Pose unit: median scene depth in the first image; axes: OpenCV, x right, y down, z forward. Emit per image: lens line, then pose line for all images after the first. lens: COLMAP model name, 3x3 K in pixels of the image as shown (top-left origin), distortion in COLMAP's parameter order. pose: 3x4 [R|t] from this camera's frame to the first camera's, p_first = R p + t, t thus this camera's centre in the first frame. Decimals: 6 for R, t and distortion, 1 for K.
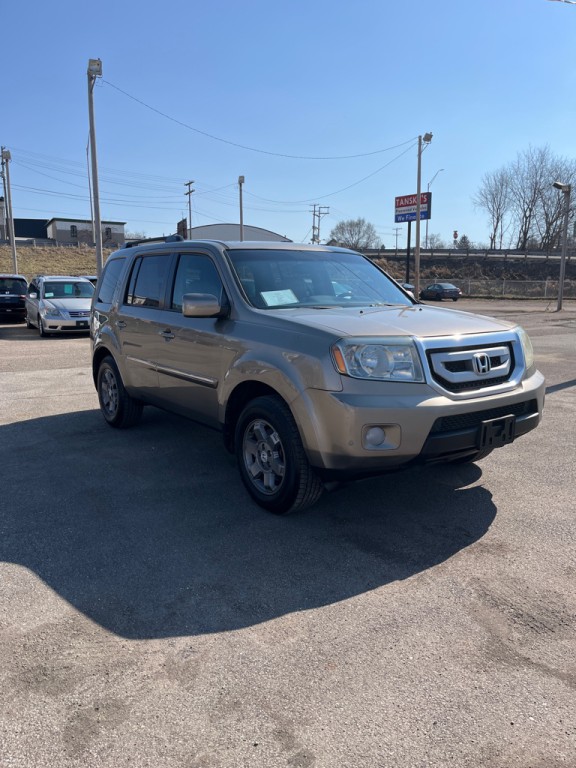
lens RADIAL K [[585.0, 0, 288.0], [0, 585.0, 384.0], [0, 0, 1]] dist [0.030357, -0.010782]
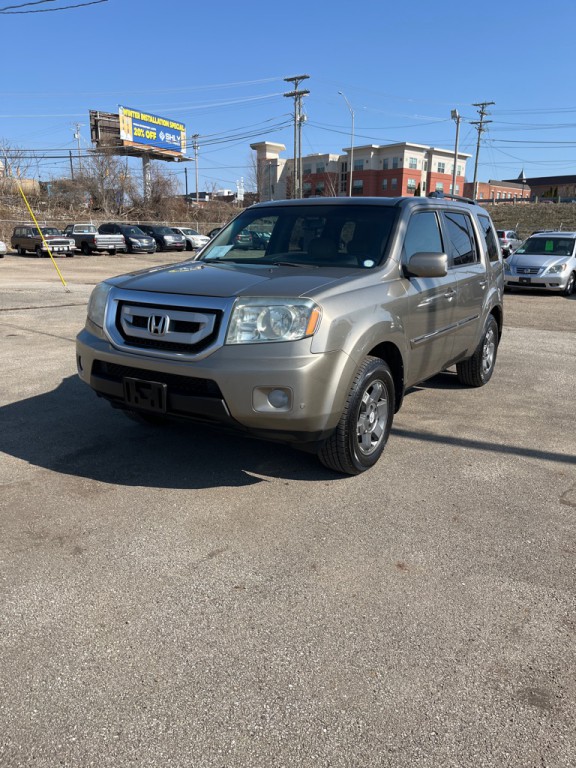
lens RADIAL K [[585.0, 0, 288.0], [0, 585.0, 384.0], [0, 0, 1]] dist [0.030357, -0.010782]
pose [[0.359656, 0.228779, -0.904604, 1.239454], [-0.161749, 0.970085, 0.181031, -0.140959], [0.918959, 0.081209, 0.385902, 0.793768]]
